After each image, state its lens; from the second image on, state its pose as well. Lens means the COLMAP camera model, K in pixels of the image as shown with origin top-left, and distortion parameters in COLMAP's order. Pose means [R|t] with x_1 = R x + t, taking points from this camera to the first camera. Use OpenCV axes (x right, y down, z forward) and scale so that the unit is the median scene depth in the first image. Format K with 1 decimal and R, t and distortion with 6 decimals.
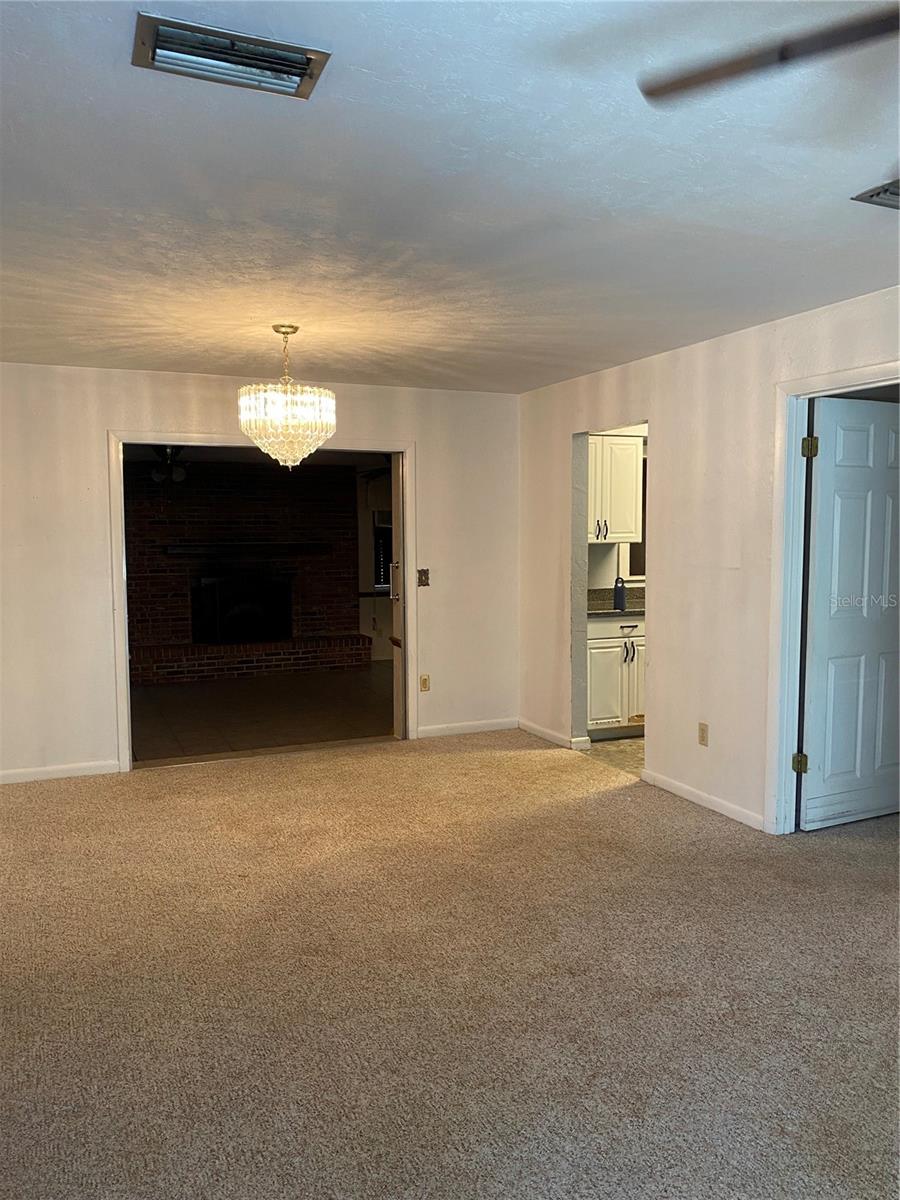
lens RADIAL K [[910.3, 0, 450.0], [0, 910.3, 600.0], [0, 0, 1]] dist [0.182546, -0.000723]
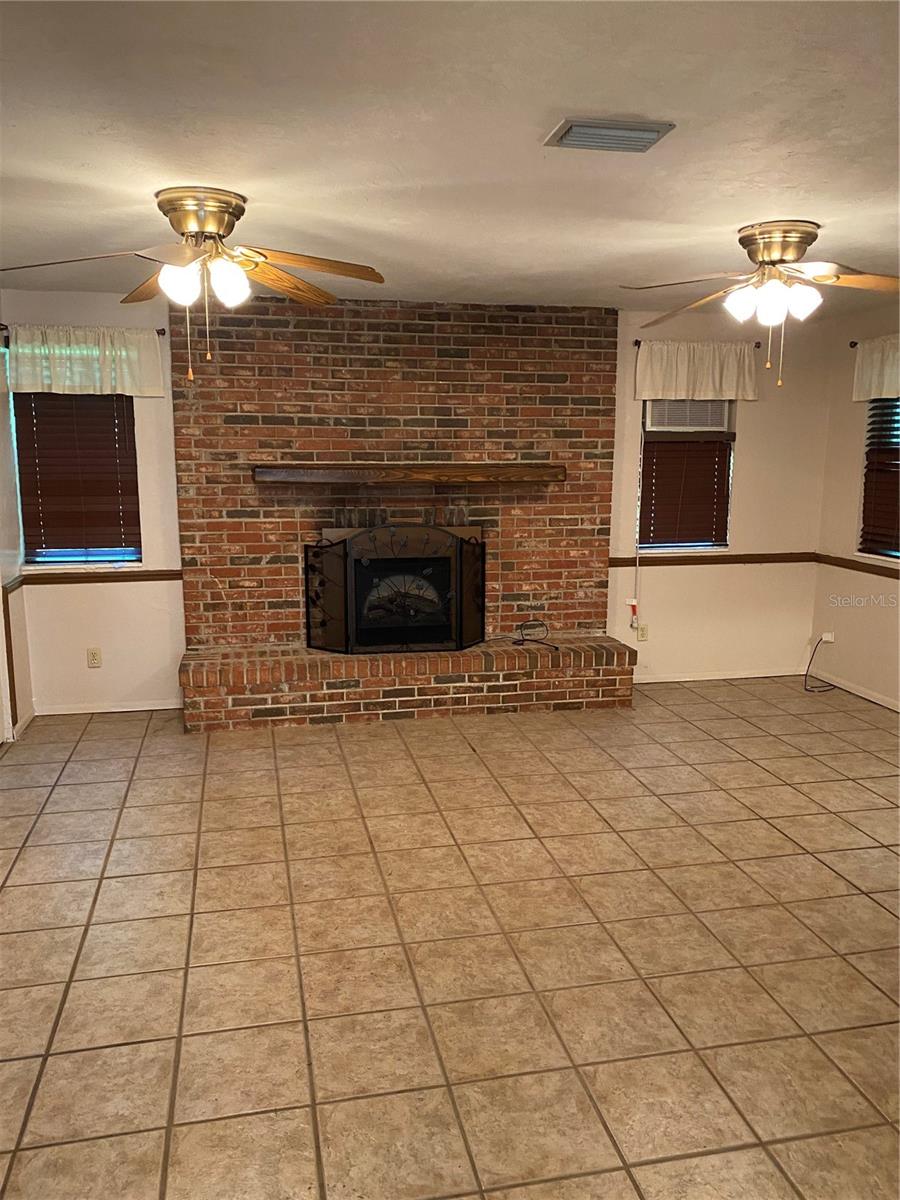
lens RADIAL K [[910.3, 0, 450.0], [0, 910.3, 600.0], [0, 0, 1]] dist [0.182546, -0.000723]
pose [[0.983987, 0.044764, -0.172525, -0.103870], [-0.027668, 0.994577, 0.100255, -0.037095], [0.176078, -0.093876, 0.979890, 0.488912]]
